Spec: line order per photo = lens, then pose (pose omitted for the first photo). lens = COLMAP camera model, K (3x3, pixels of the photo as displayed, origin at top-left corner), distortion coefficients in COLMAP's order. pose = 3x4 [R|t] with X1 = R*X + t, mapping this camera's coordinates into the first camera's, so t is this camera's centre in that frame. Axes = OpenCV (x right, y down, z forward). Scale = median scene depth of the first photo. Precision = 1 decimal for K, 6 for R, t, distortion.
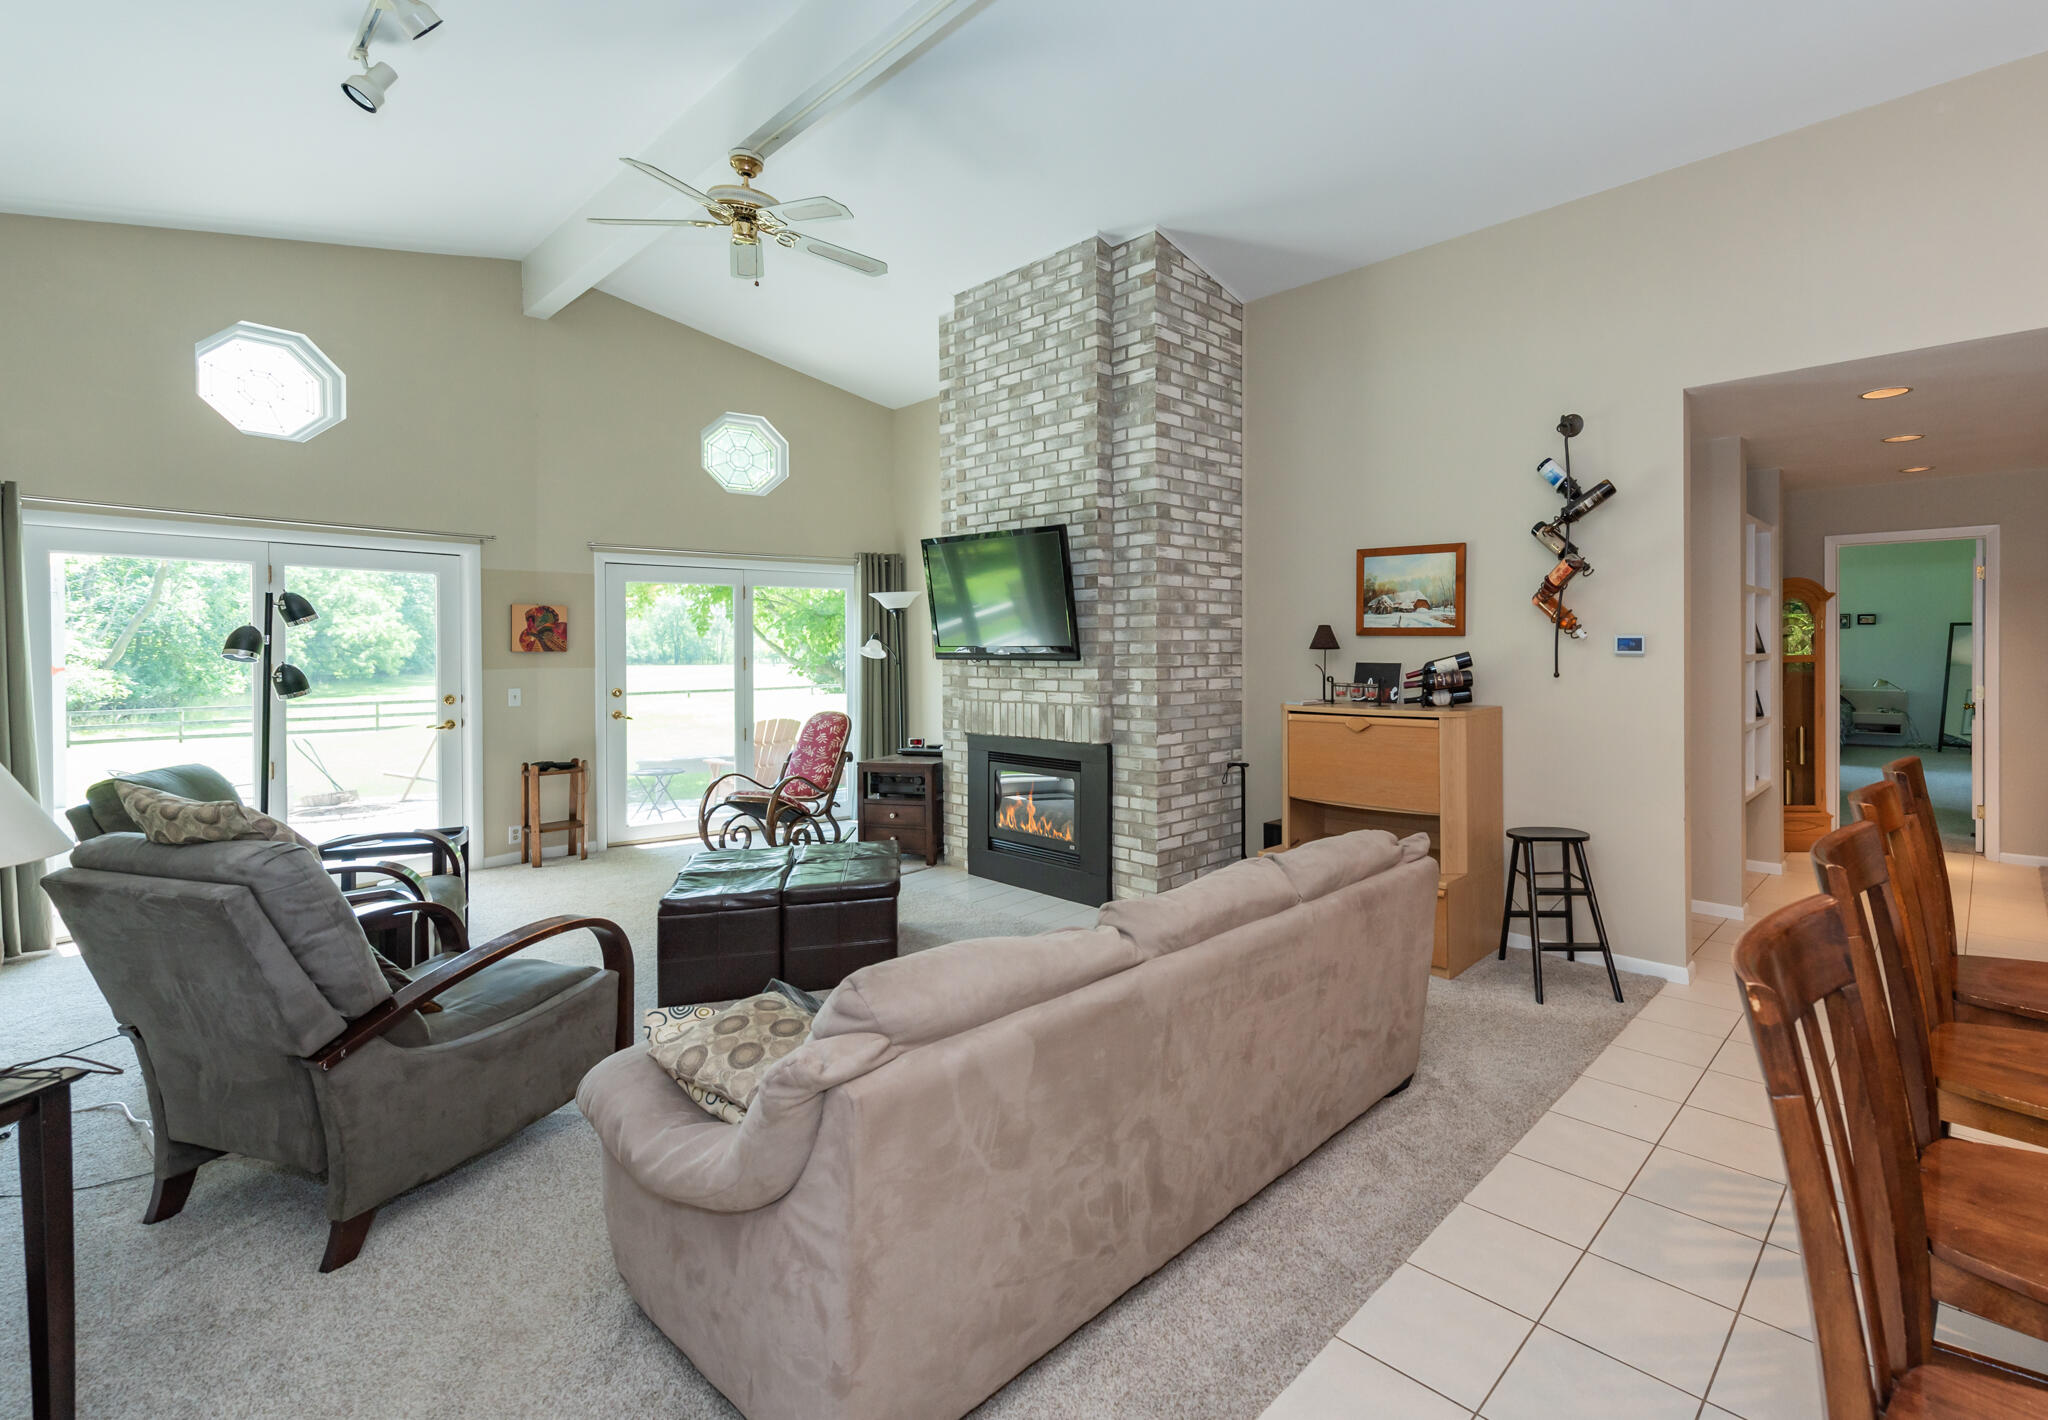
lens RADIAL K [[922.3, 0, 1203.3], [0, 922.3, 652.1], [0, 0, 1]] dist [0.019151, -0.000434]
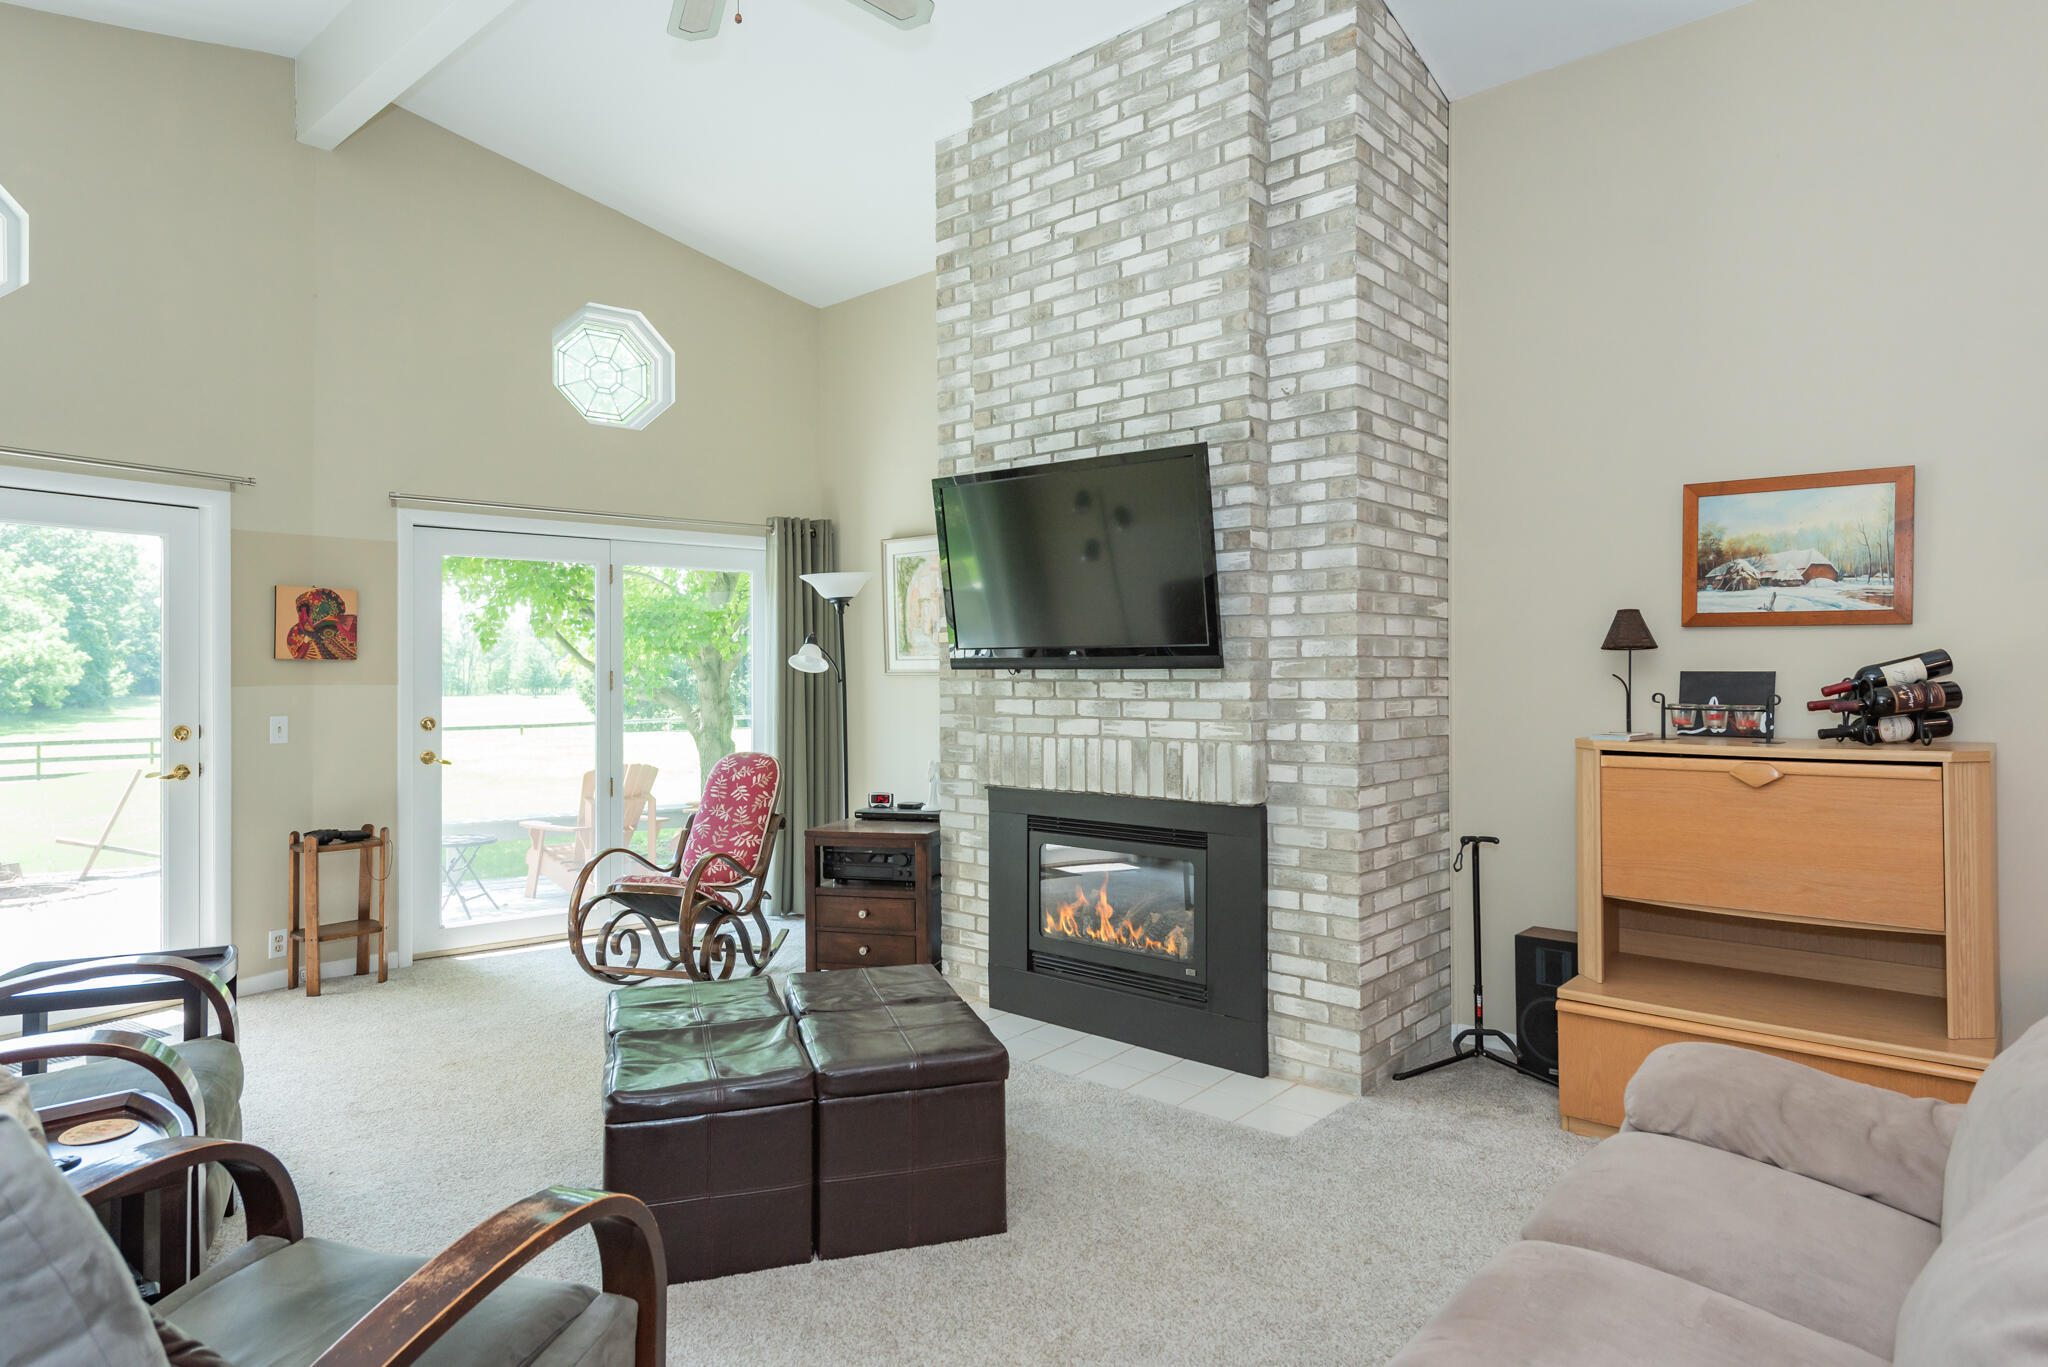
lens RADIAL K [[1173.0, 0, 1083.8], [0, 1173.0, 665.2], [0, 0, 1]] dist [0.023427, -0.005737]
pose [[1.000000, 0.000187, -0.000805, -0.213083], [-0.000196, 0.999925, -0.012207, 0.015959], [0.000802, 0.012207, 0.999925, 0.212038]]
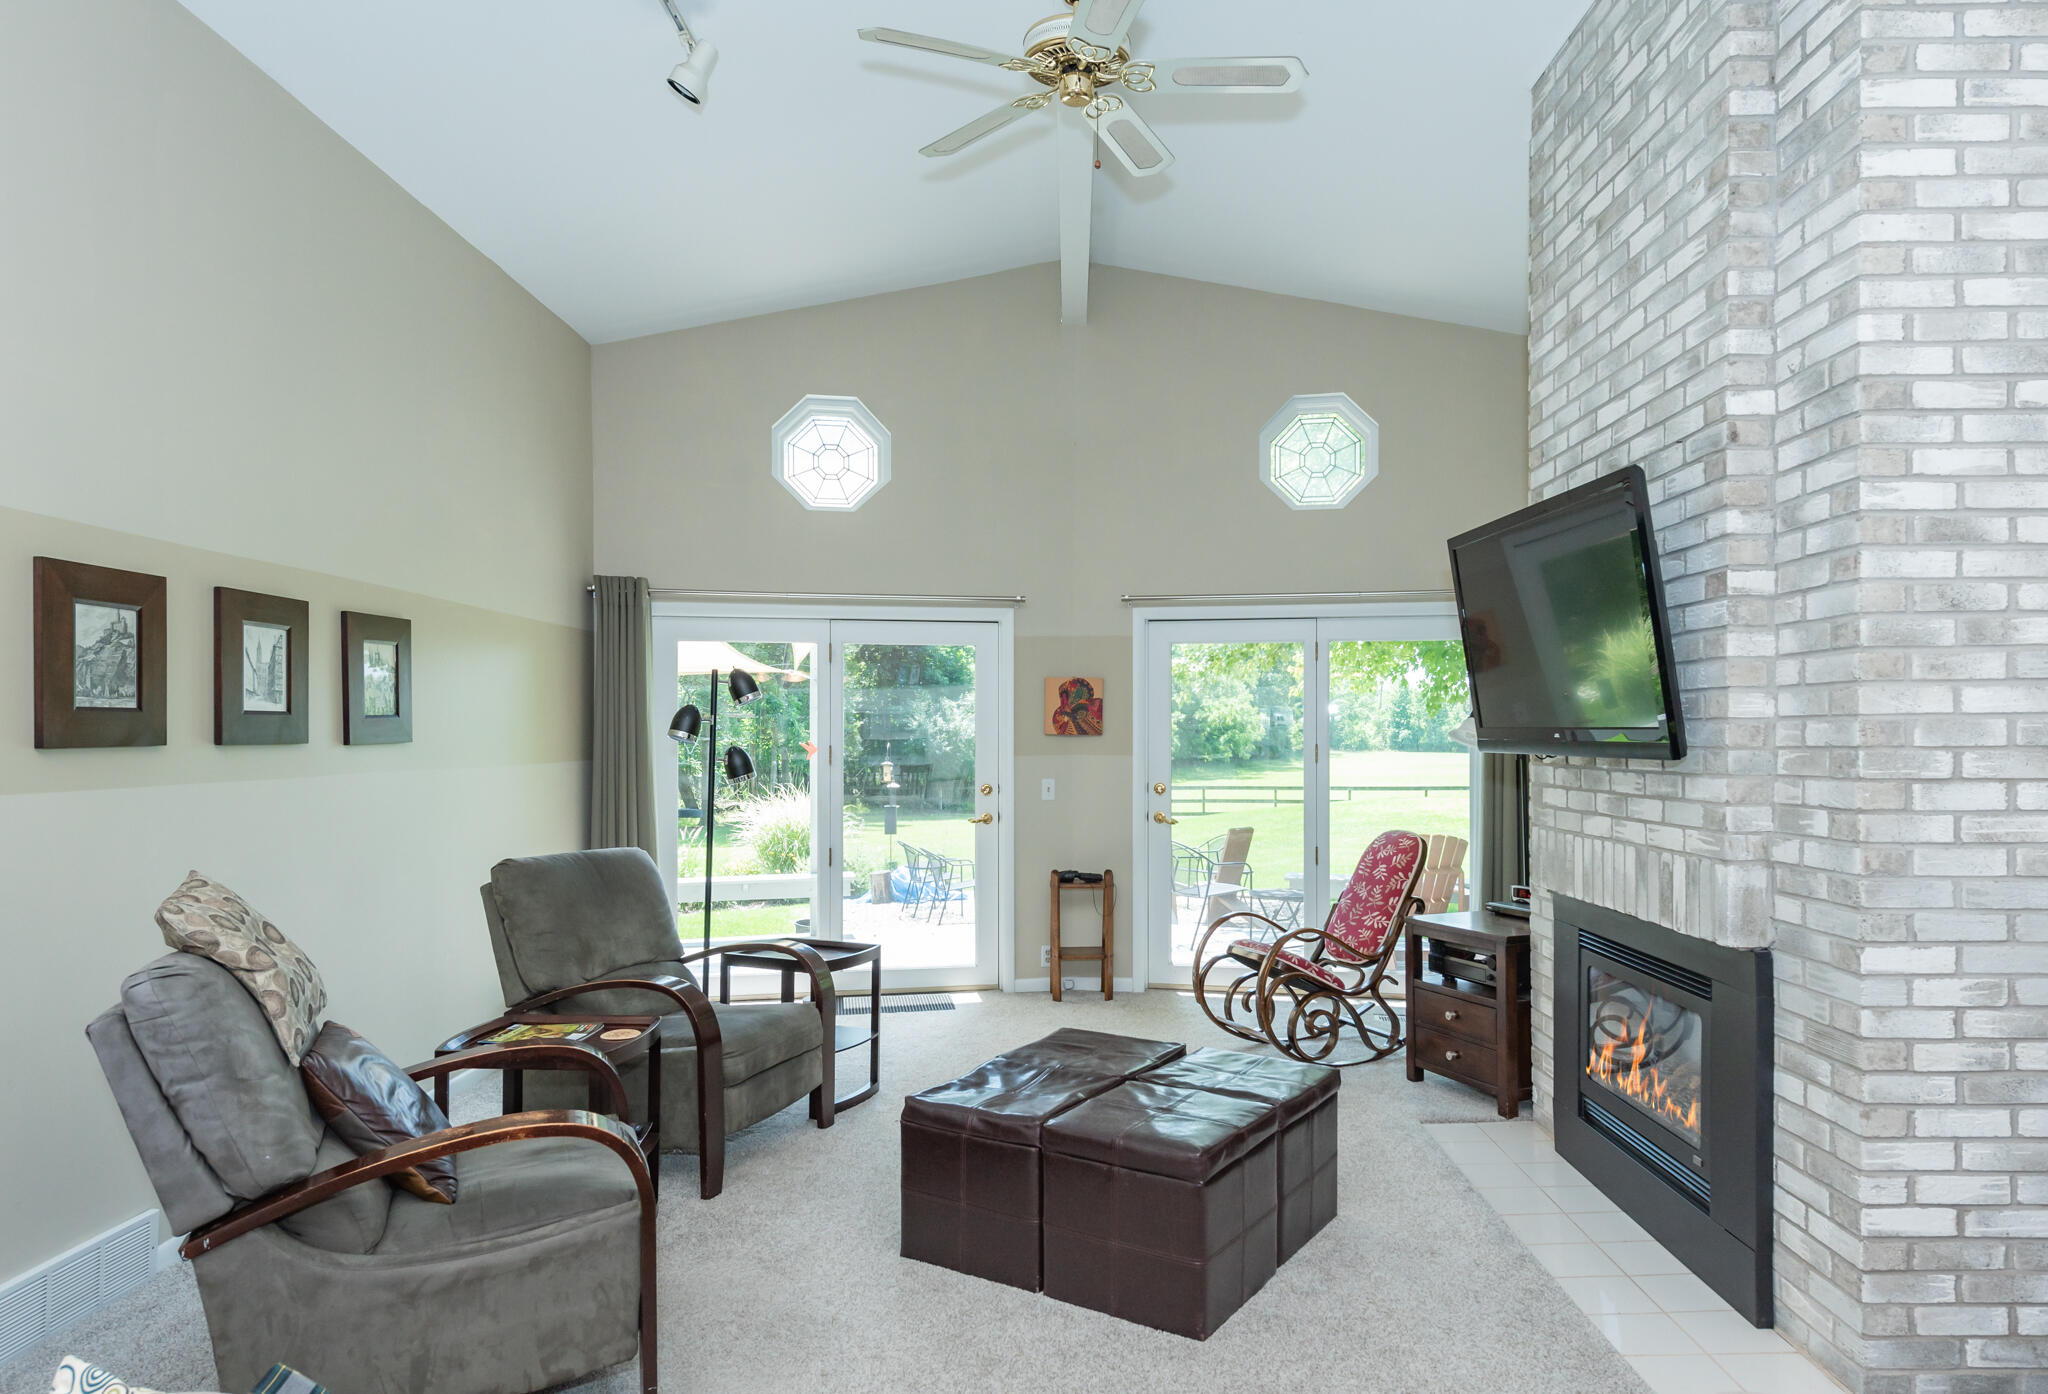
lens RADIAL K [[1252.8, 0, 1059.5], [0, 1252.8, 729.7], [0, 0, 1]] dist [0.016536, -0.007798]
pose [[0.642476, 0.001841, -0.766304, 0.138109], [-0.006962, 0.999970, -0.003435, -0.001160], [0.766274, 0.007542, 0.642469, 0.344267]]
